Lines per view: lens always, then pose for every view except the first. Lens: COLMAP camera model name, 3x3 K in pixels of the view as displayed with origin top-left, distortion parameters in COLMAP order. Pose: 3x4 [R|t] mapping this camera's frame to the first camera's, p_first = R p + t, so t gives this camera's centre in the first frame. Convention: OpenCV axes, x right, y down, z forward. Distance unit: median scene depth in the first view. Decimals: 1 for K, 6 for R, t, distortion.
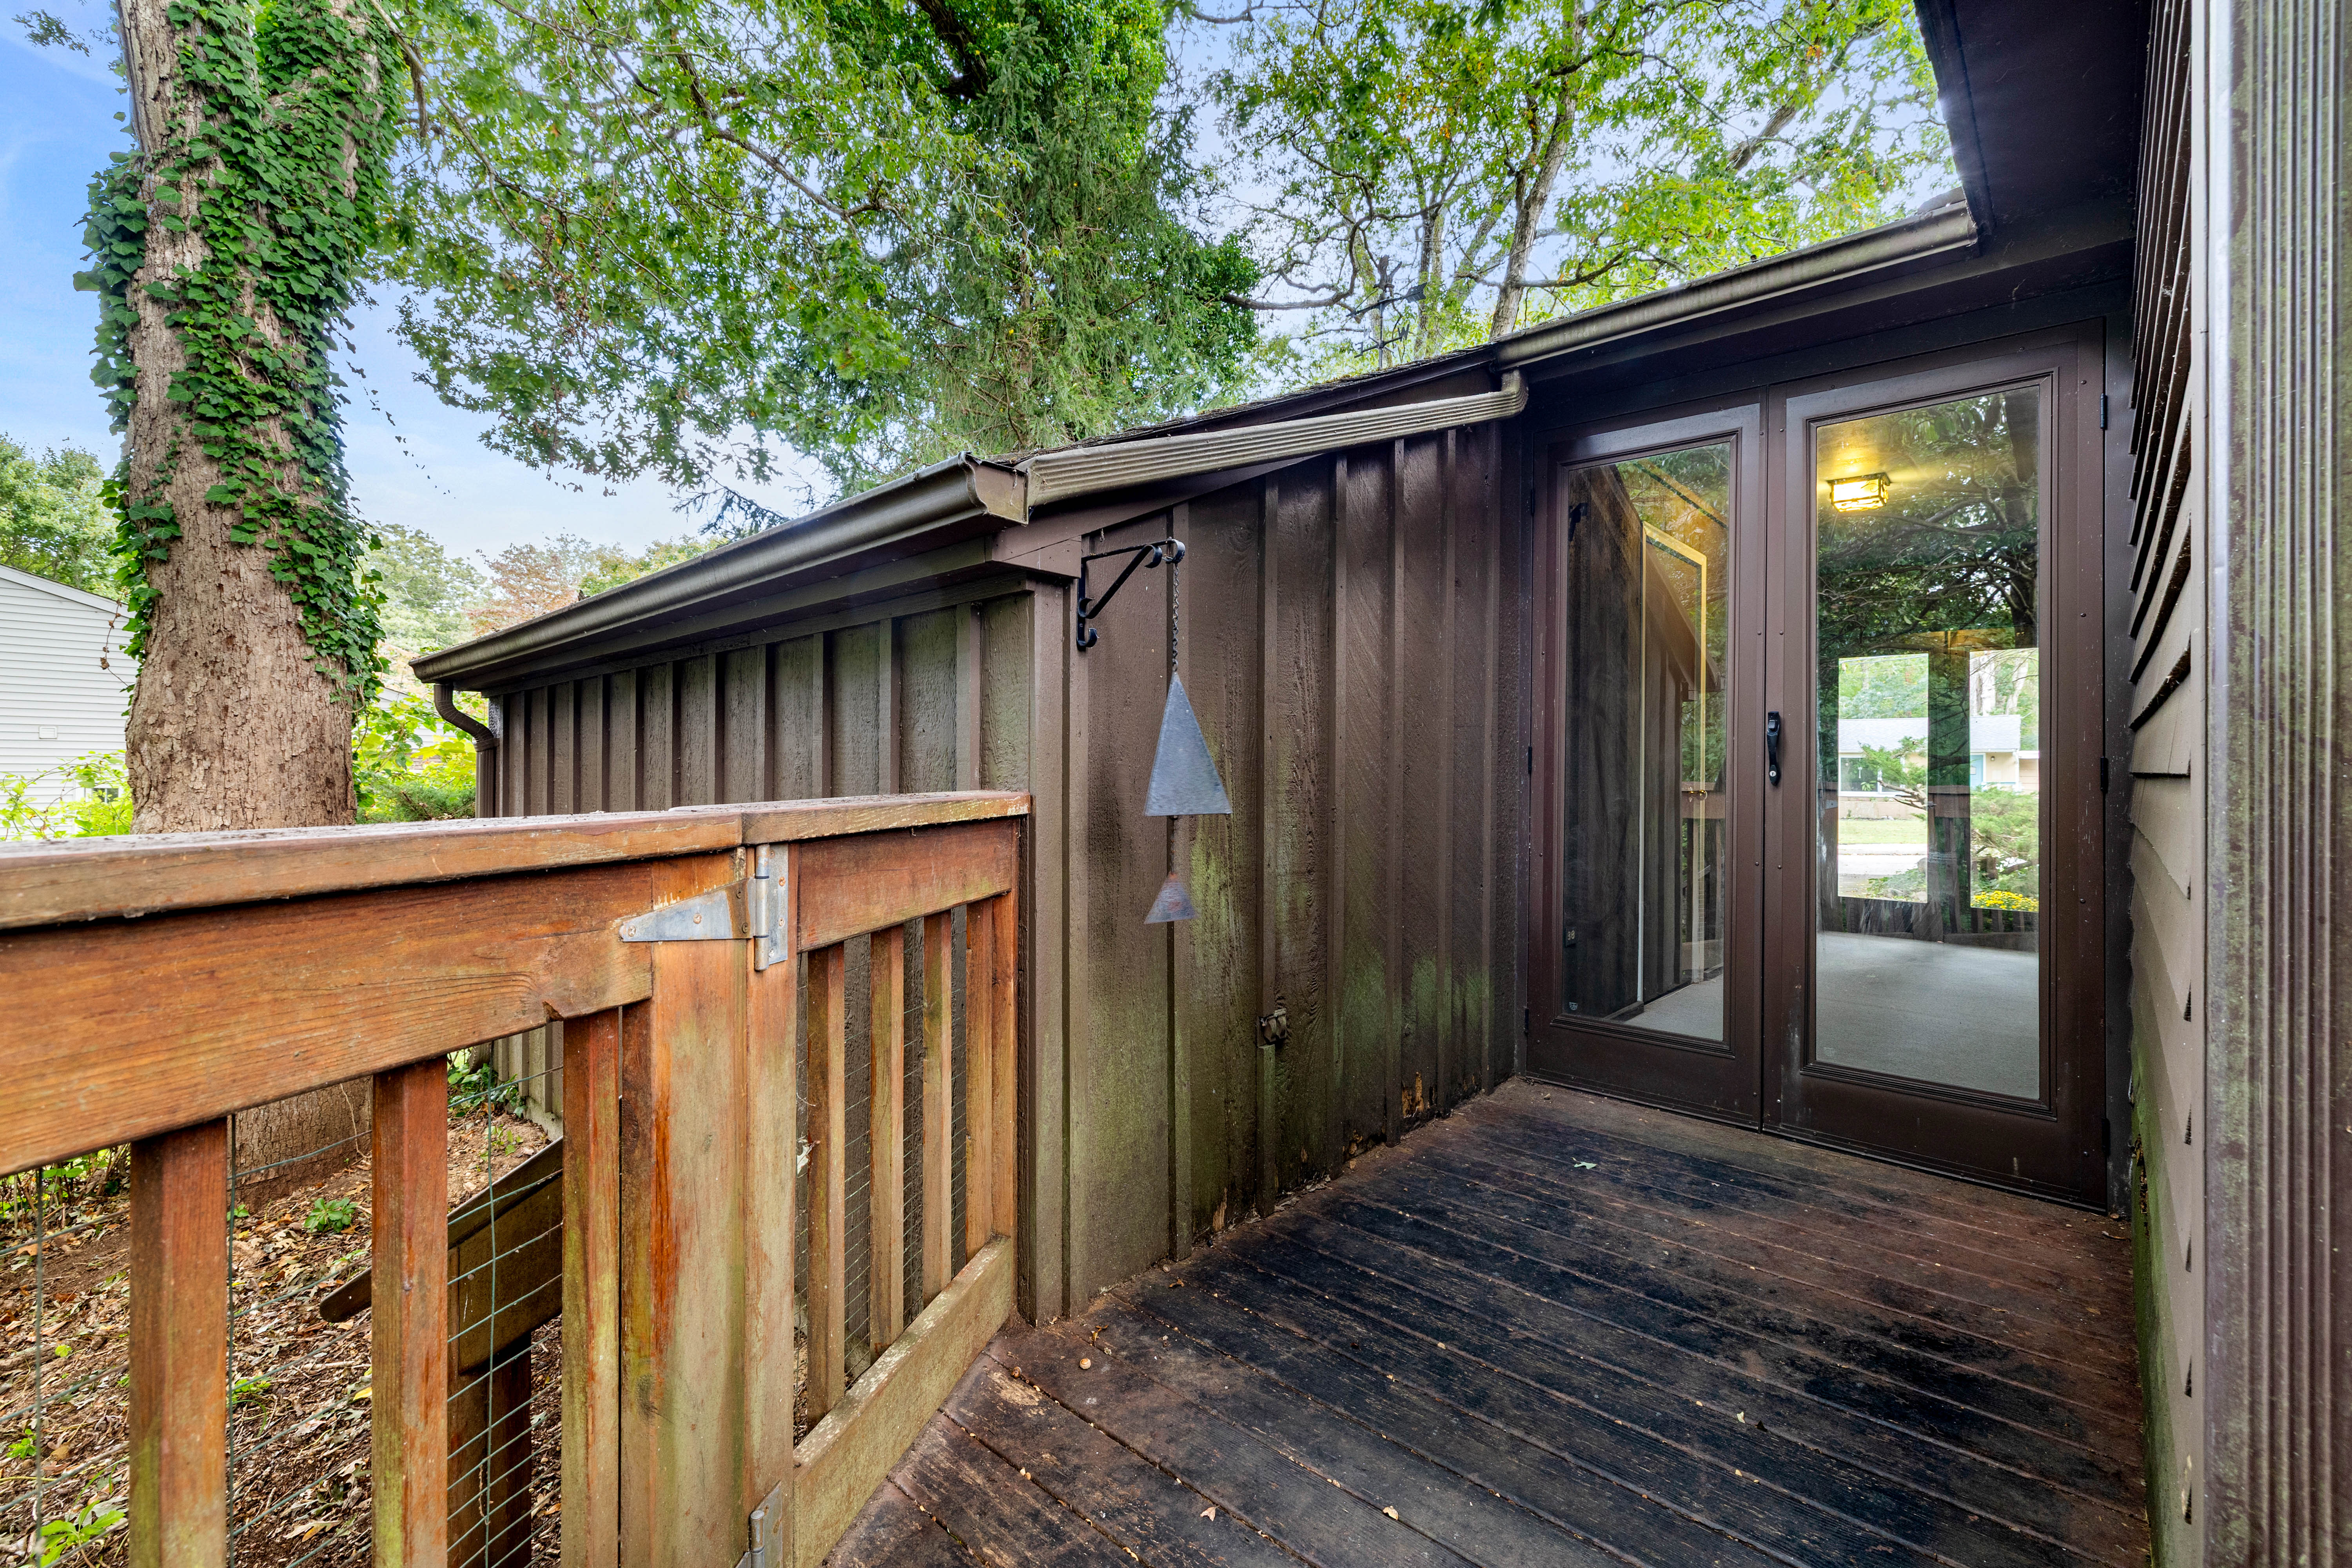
lens RADIAL K [[995.3, 0, 1165.0], [0, 995.3, 781.4], [0, 0, 1]] dist [-0.000475, 0.000228]
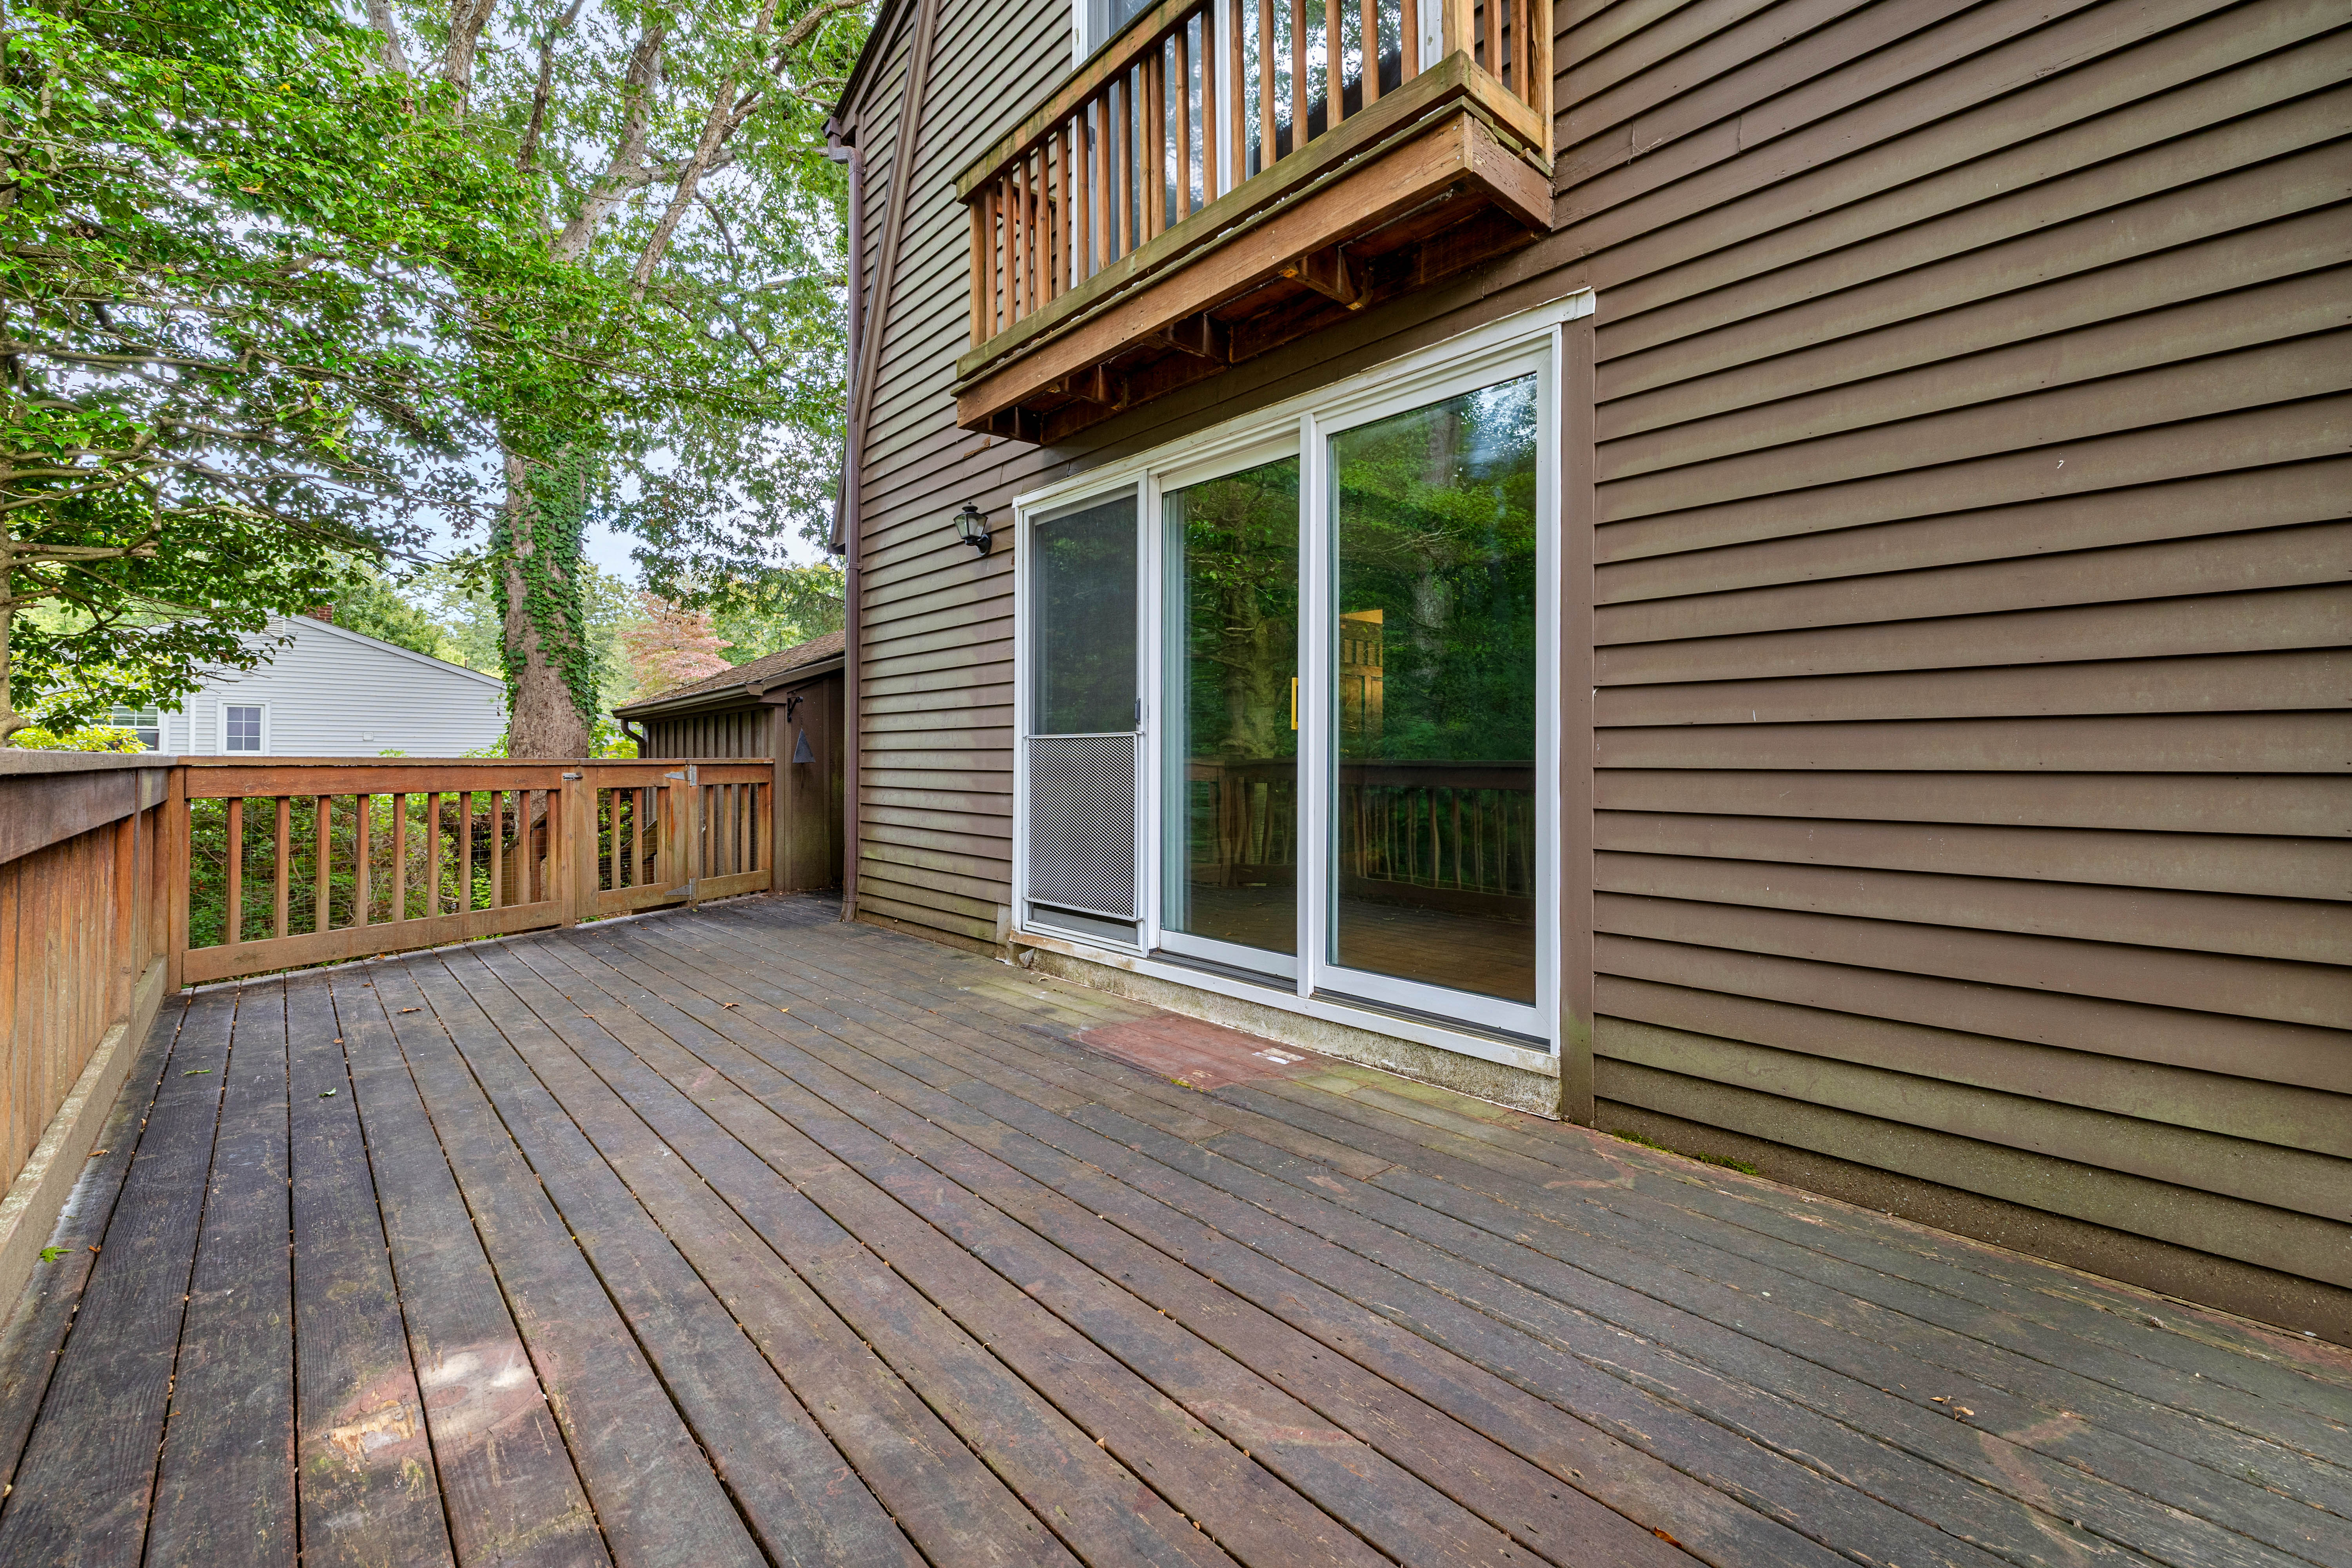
lens RADIAL K [[995.3, 0, 1186.5], [0, 995.3, 765.0], [0, 0, 1]] dist [-0.000475, 0.000228]
pose [[0.995835, -0.006897, -0.090912, 0.878084], [0.006654, 0.999973, -0.002973, 0.028730], [0.090930, 0.002356, 0.995854, -1.322922]]
